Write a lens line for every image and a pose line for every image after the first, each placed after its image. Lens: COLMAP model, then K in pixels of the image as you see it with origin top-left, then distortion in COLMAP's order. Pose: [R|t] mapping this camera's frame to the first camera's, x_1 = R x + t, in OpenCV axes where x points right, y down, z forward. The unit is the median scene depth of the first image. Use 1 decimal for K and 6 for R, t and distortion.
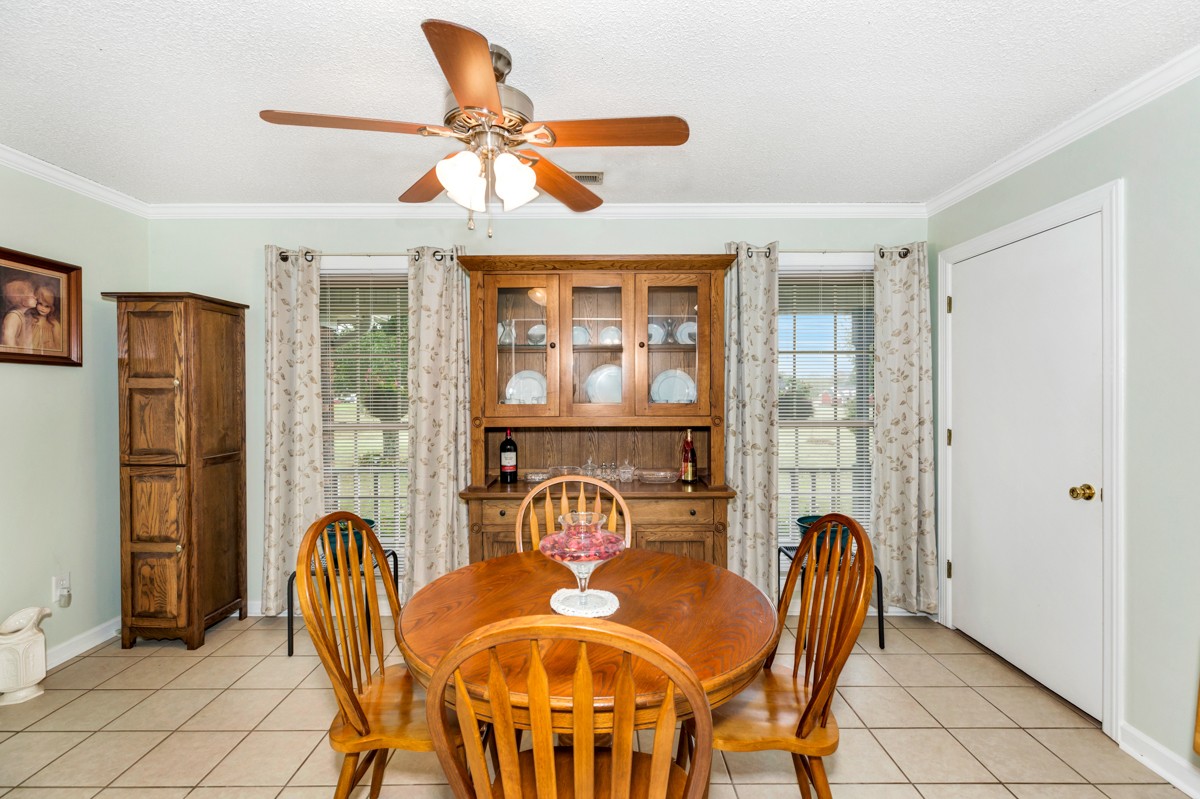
lens RADIAL K [[517.8, 0, 597.1], [0, 517.8, 399.2], [0, 0, 1]] dist [0.002188, -0.000167]
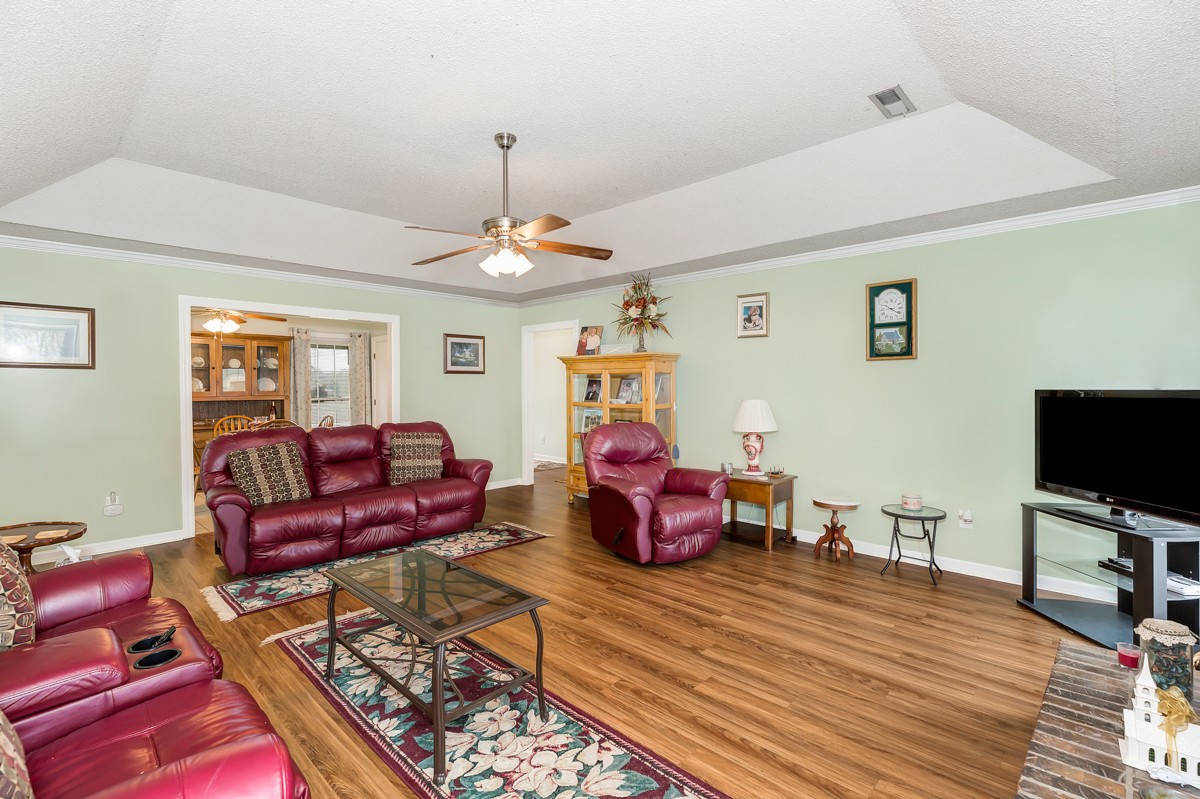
lens RADIAL K [[517.8, 0, 588.7], [0, 517.8, 394.5], [0, 0, 1]] dist [0.002188, -0.000167]
pose [[0.678714, -0.010591, 0.734326, -0.615470], [0.006112, 0.999943, 0.008774, 0.010730], [-0.734377, -0.001467, 0.678740, -1.790200]]
